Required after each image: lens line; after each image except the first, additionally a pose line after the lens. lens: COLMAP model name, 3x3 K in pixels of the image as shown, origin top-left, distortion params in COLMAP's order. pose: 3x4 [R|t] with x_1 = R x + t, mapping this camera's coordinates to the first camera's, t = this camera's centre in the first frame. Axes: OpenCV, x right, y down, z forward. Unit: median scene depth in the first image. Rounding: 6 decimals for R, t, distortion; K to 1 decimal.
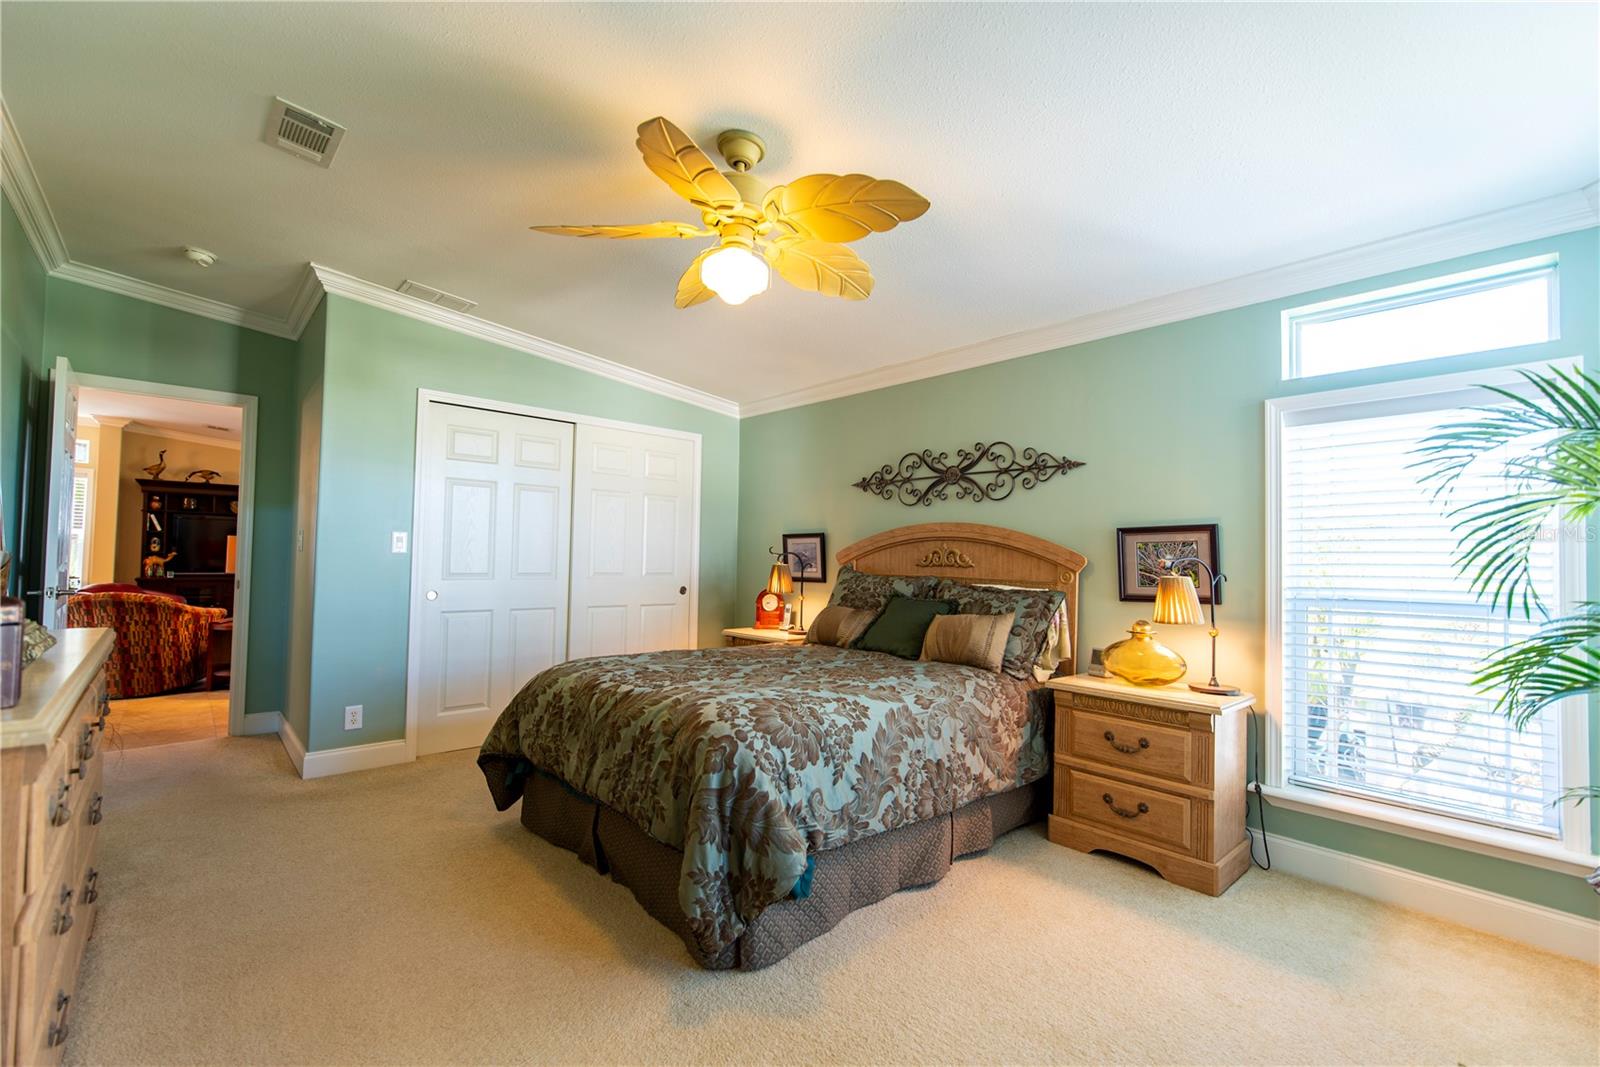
lens RADIAL K [[688.1, 0, 799.4], [0, 688.1, 536.2], [0, 0, 1]] dist [-0.000191, 0.000098]
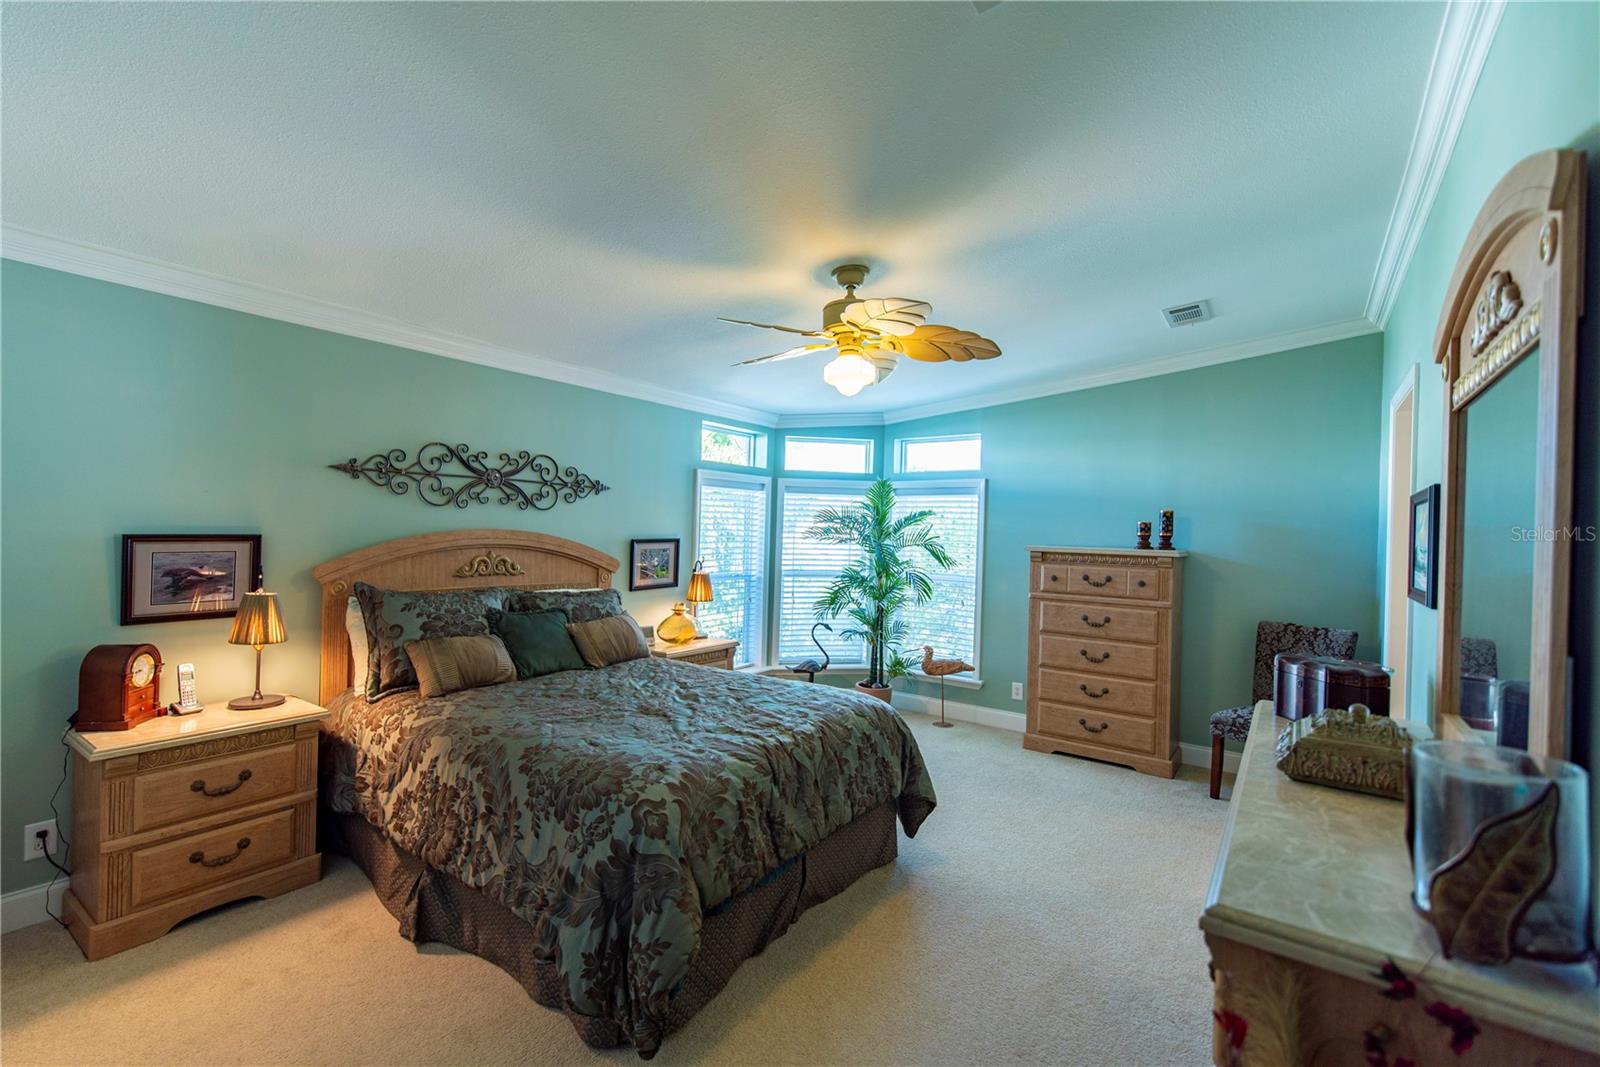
lens RADIAL K [[688.1, 0, 799.4], [0, 688.1, 536.2], [0, 0, 1]] dist [-0.000191, 0.000098]
pose [[-0.196842, -0.030168, 0.979971, -0.812077], [-0.058801, 0.998090, 0.018915, -0.053652], [-0.978670, -0.053900, -0.198240, 0.798219]]
